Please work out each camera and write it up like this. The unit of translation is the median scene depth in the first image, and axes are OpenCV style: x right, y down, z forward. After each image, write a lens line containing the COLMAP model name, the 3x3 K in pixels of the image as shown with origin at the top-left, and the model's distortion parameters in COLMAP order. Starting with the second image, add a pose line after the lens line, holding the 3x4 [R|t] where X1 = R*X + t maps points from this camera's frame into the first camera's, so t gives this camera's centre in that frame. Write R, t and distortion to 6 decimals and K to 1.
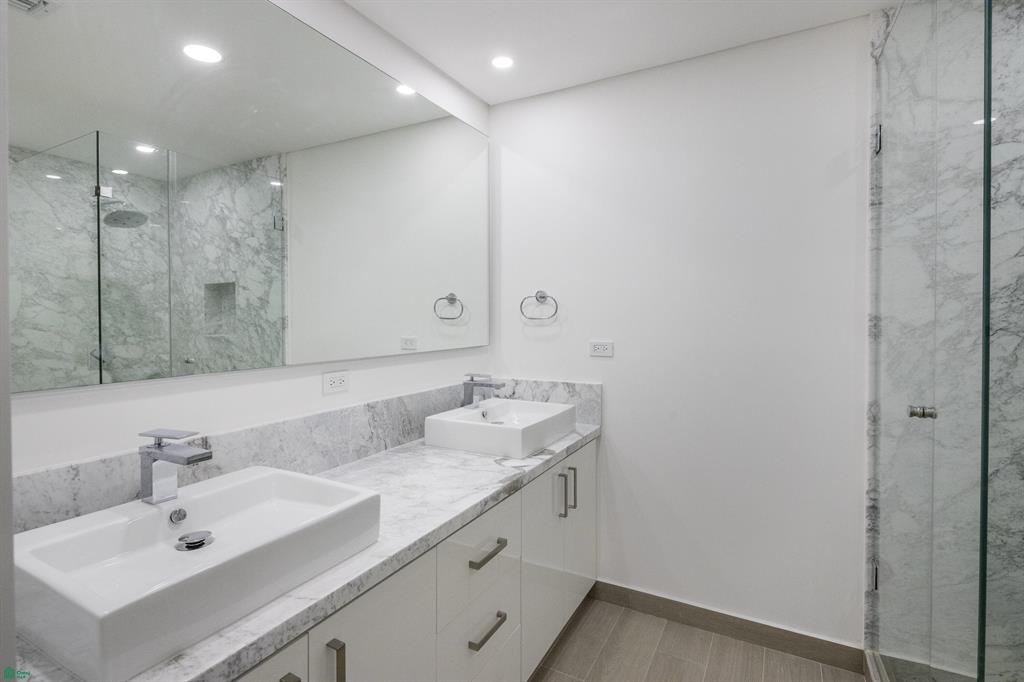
lens RADIAL K [[490.1, 0, 512.0], [0, 490.1, 314.8], [0, 0, 1]] dist [-0.000555, -0.000157]
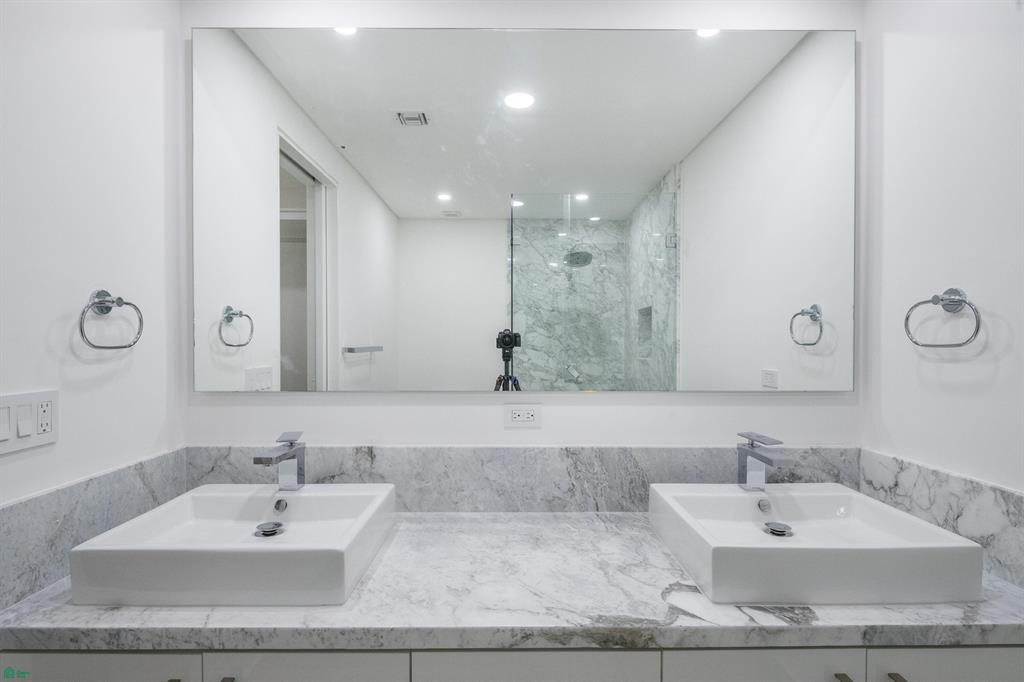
lens RADIAL K [[494.9, 0, 512.0], [0, 494.9, 341.0], [0, 0, 1]] dist [-0.001358, -0.000125]
pose [[0.482664, 0.002900, -0.875801, 0.381326], [0.002341, 0.999987, 0.004601, -0.000513], [0.875803, -0.004271, 0.482651, 0.519189]]
